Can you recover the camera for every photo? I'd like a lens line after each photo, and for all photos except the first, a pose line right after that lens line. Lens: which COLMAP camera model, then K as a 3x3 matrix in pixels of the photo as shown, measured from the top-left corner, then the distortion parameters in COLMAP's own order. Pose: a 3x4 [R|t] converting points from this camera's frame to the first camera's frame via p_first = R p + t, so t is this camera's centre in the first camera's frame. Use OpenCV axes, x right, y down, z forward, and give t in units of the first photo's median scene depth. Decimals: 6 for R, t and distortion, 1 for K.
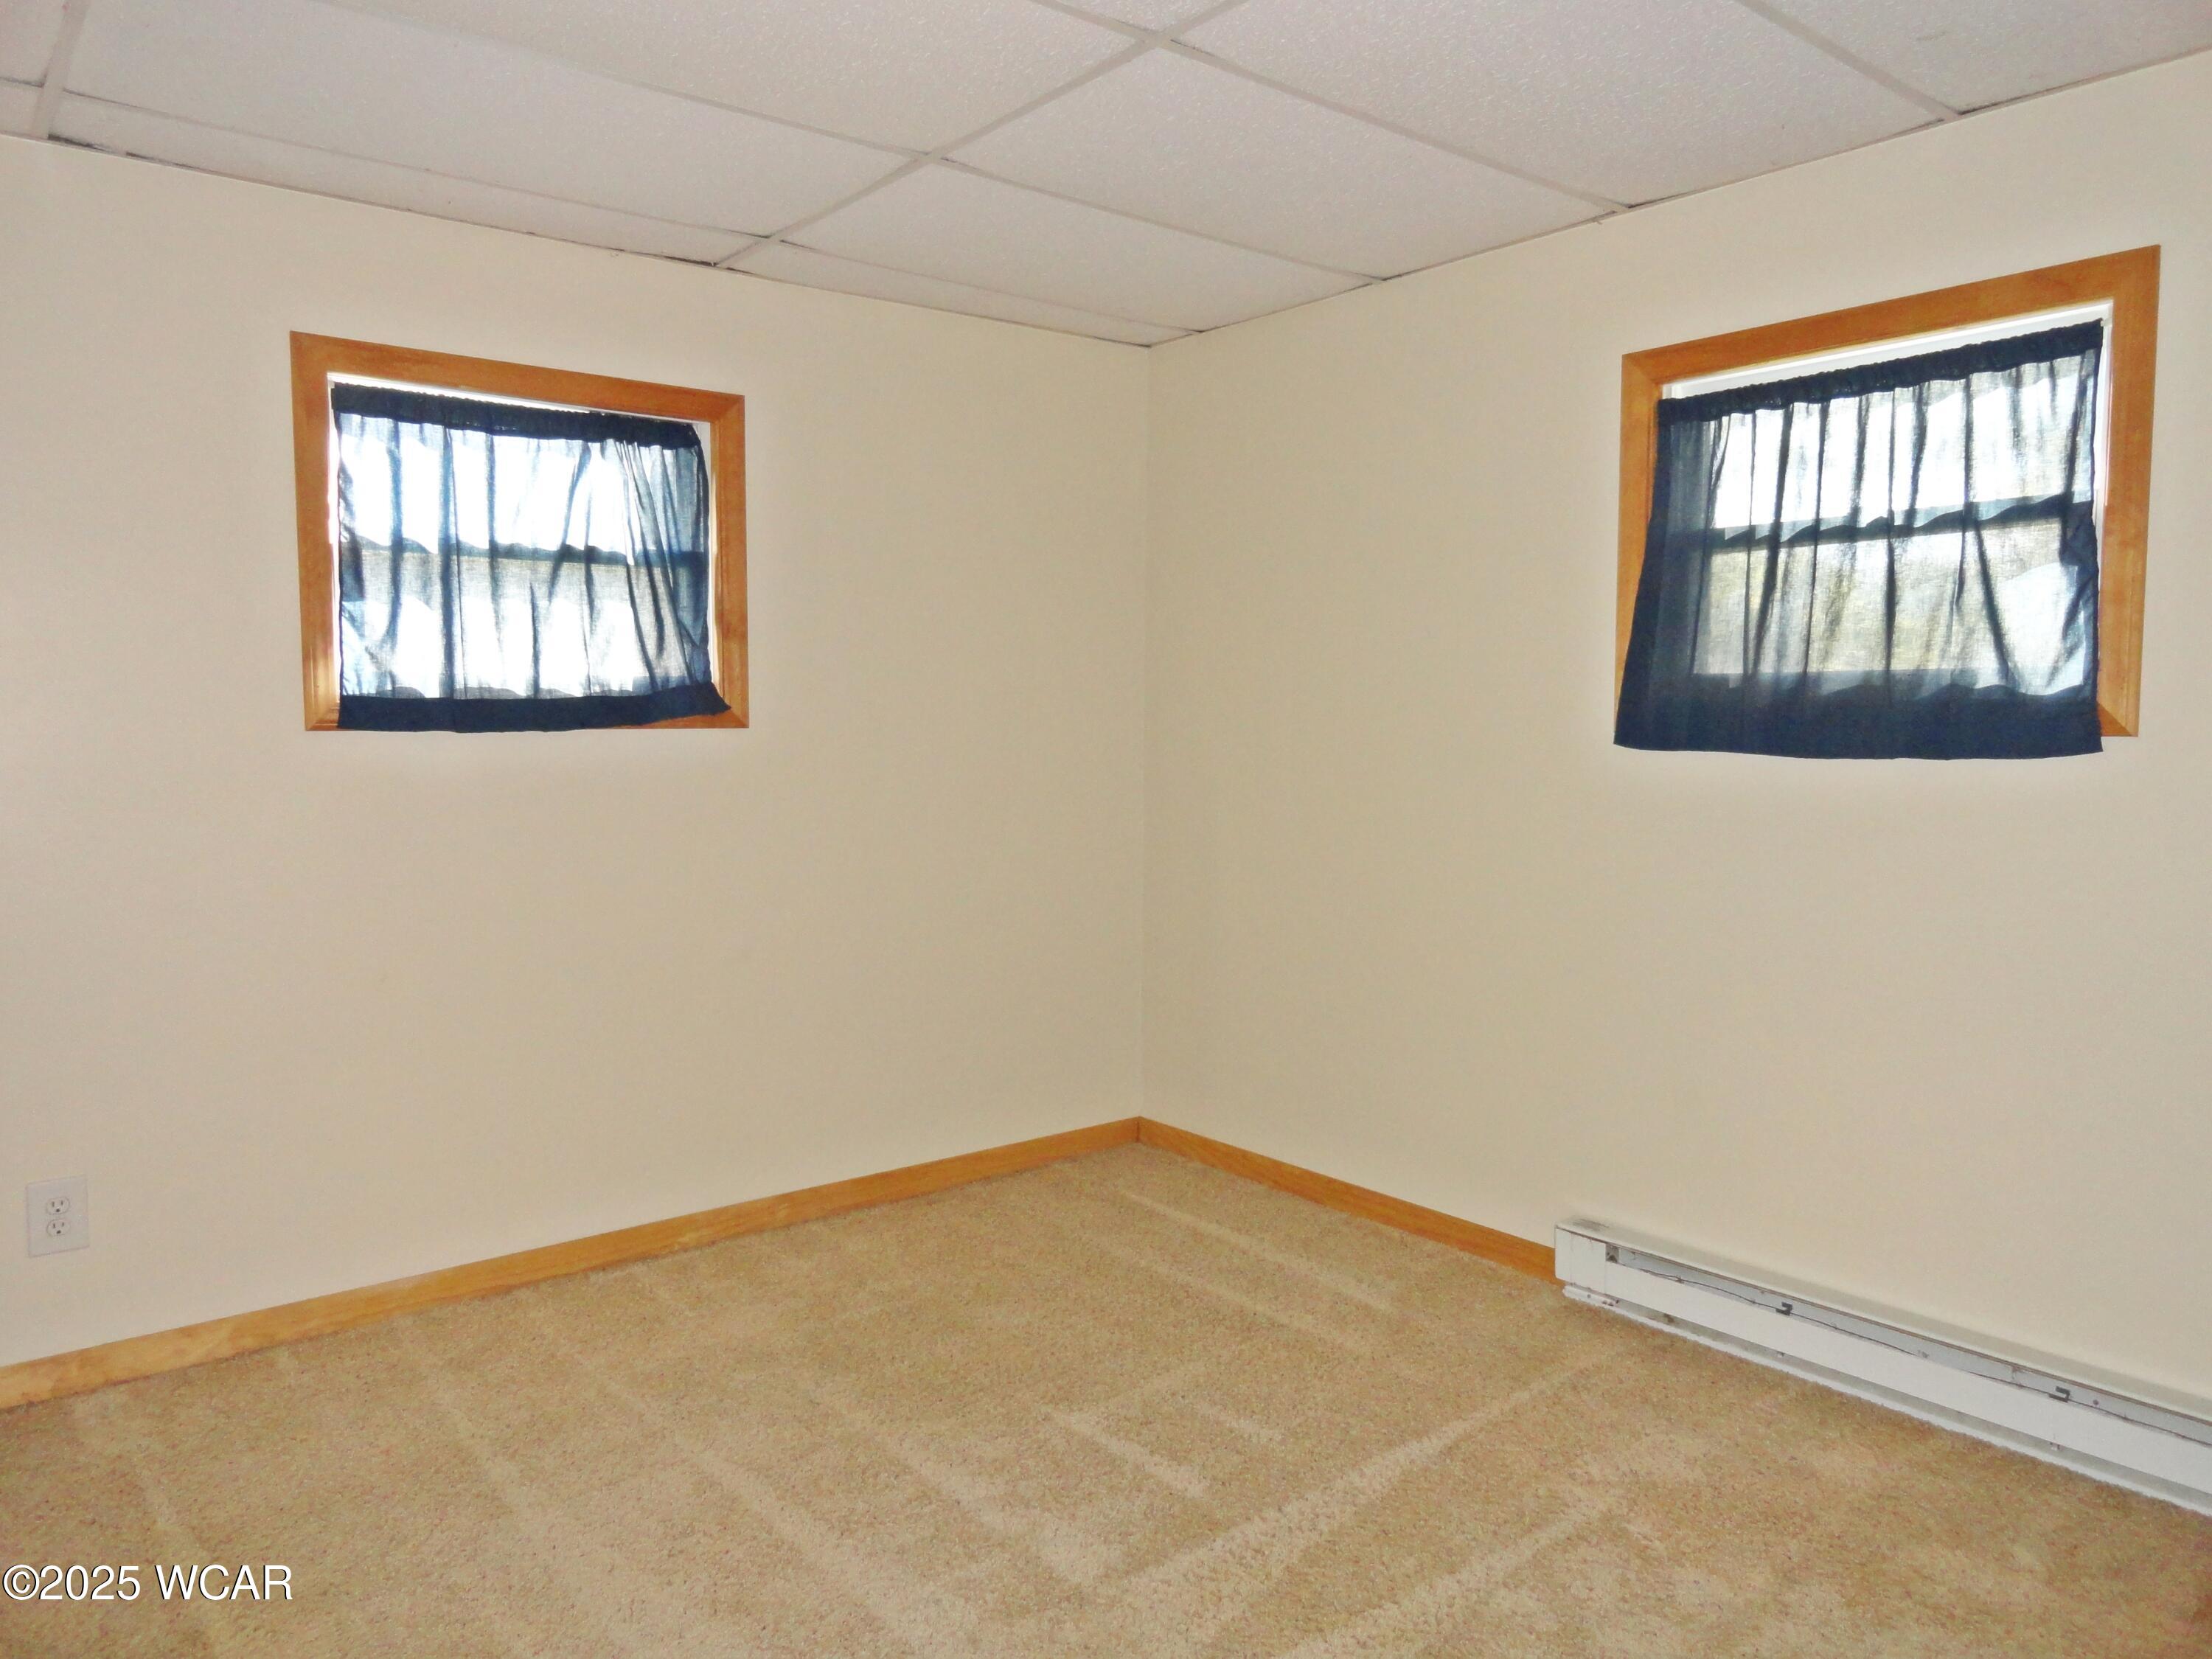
lens RADIAL K [[1539.9, 0, 1106.0], [0, 1539.9, 829.5], [0, 0, 1]] dist [-0.003314, -0.000563]
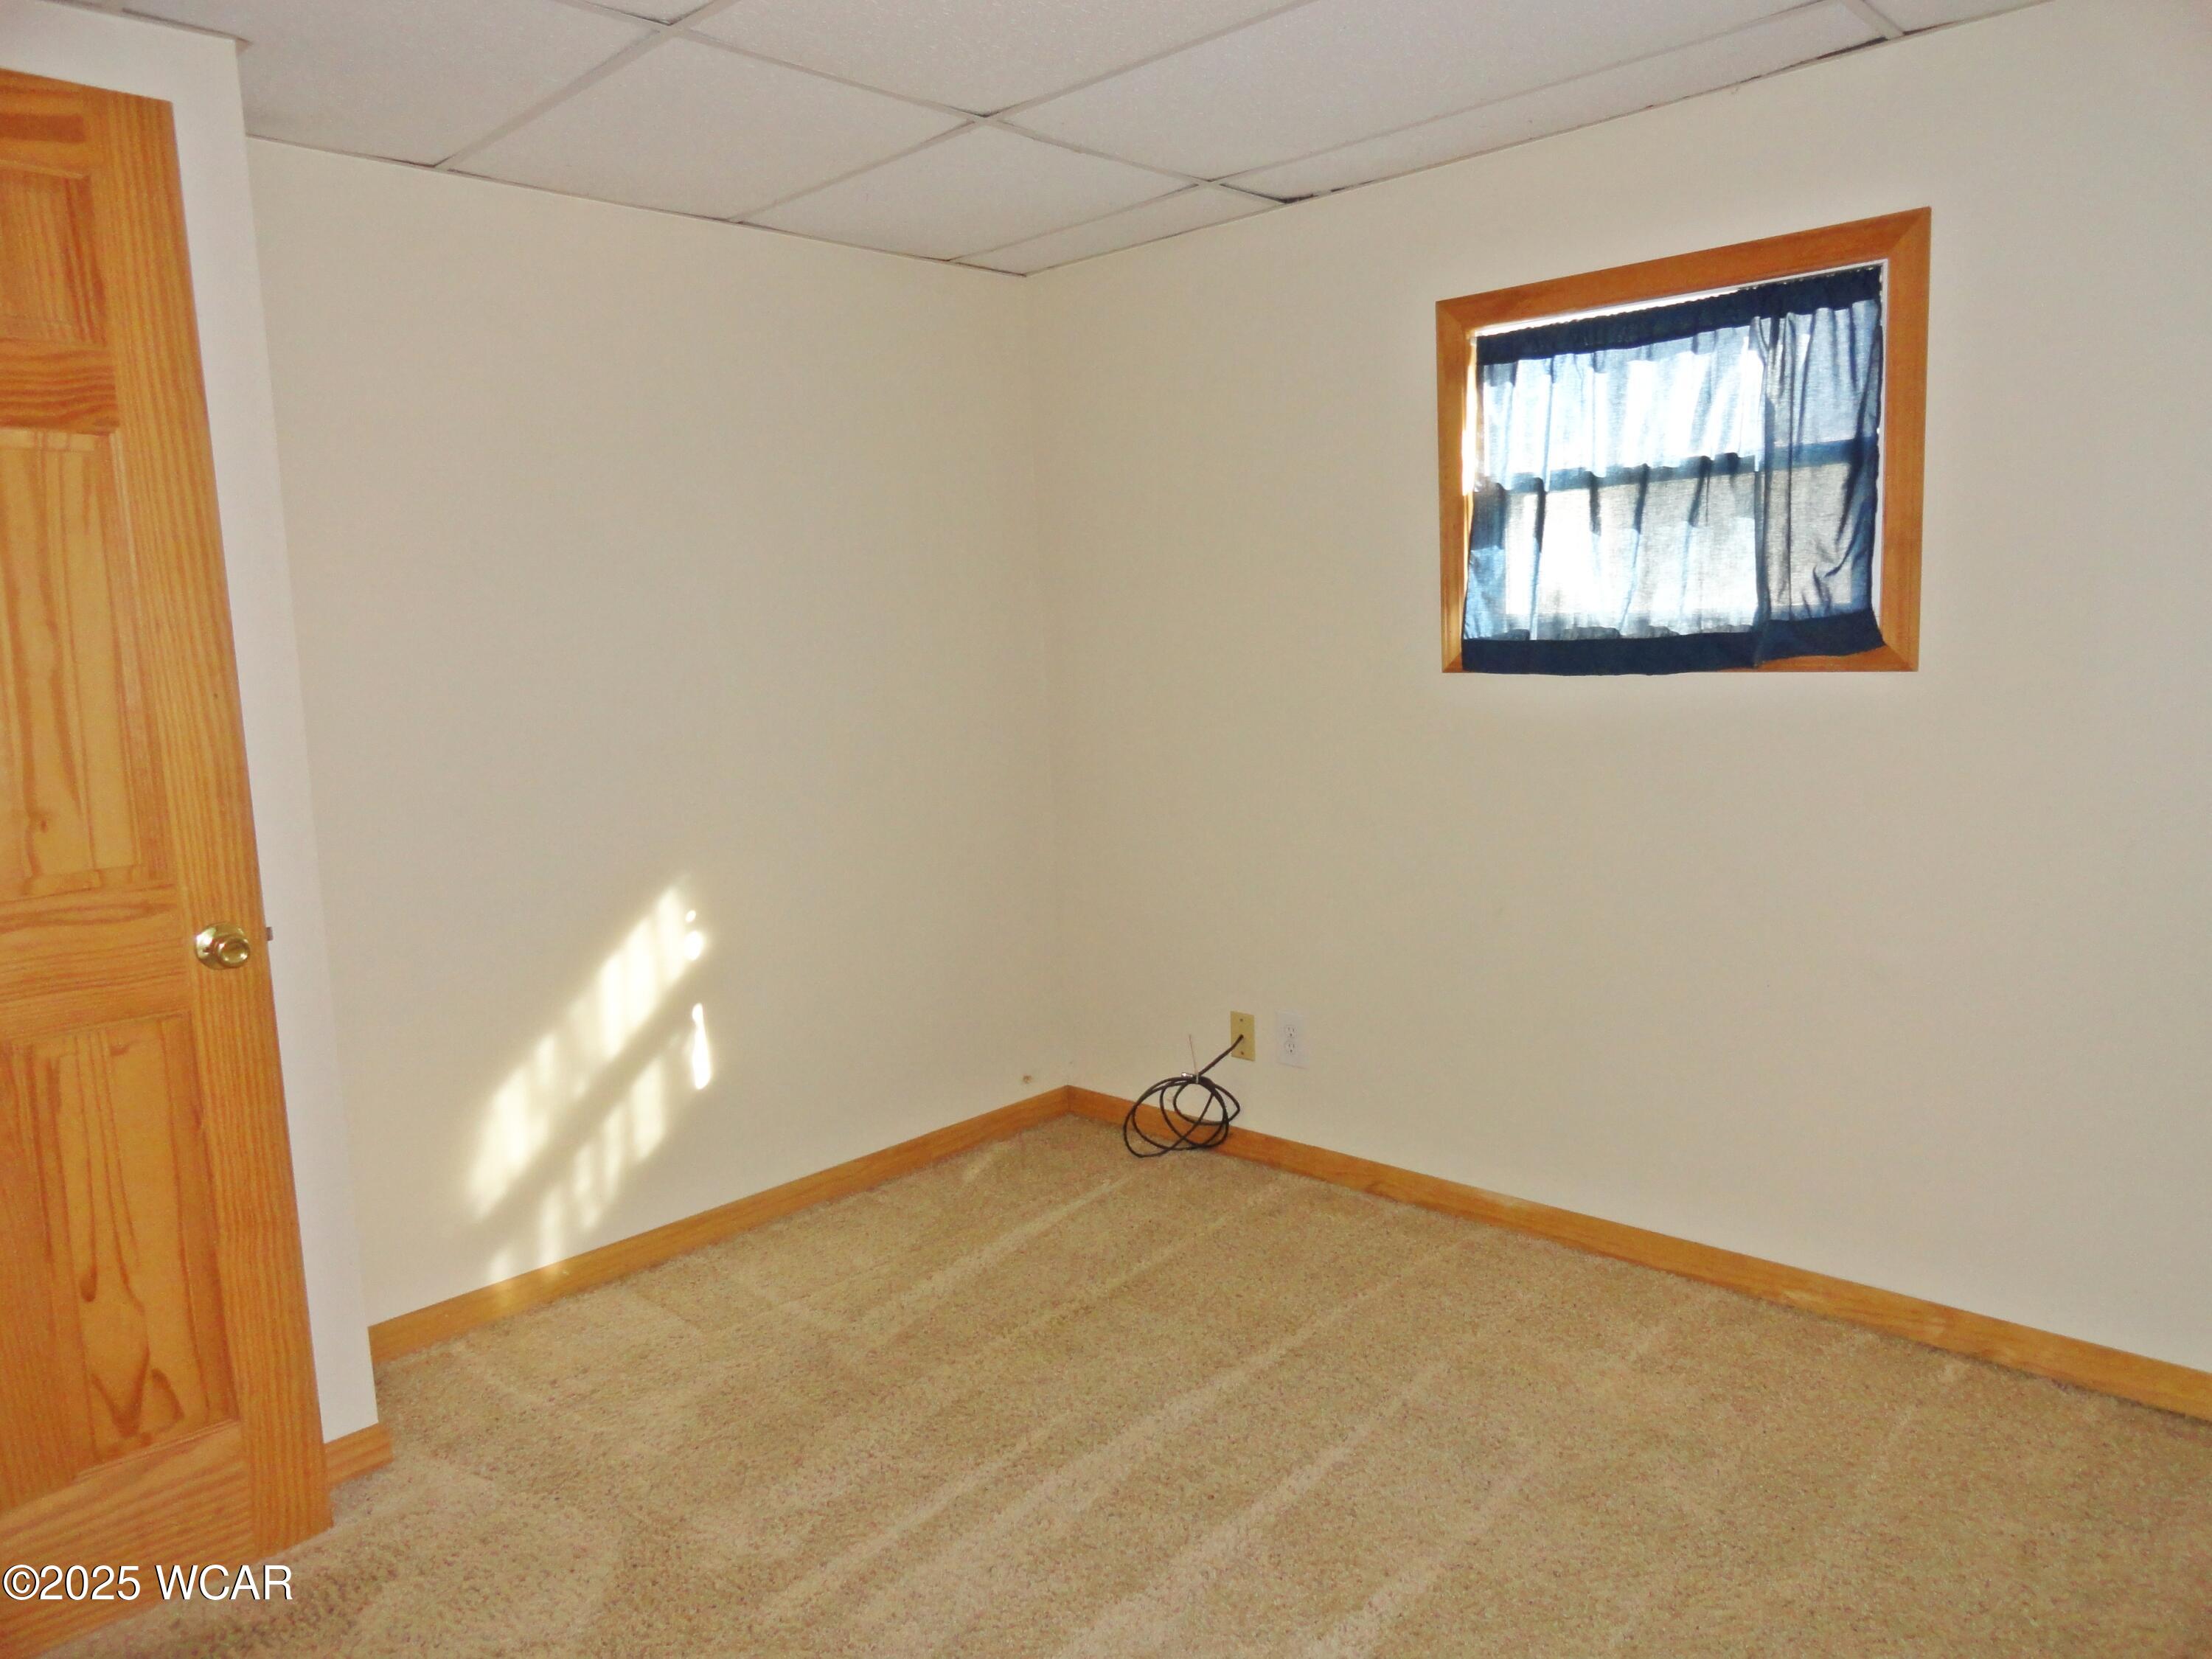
lens RADIAL K [[1539.9, 0, 1106.0], [0, 1539.9, 829.5], [0, 0, 1]] dist [-0.003314, -0.000563]
pose [[0.121267, 0.131358, -0.983890, 0.503013], [-0.034845, 0.991158, 0.128034, -0.079295], [0.992008, 0.018757, 0.124772, 0.584902]]
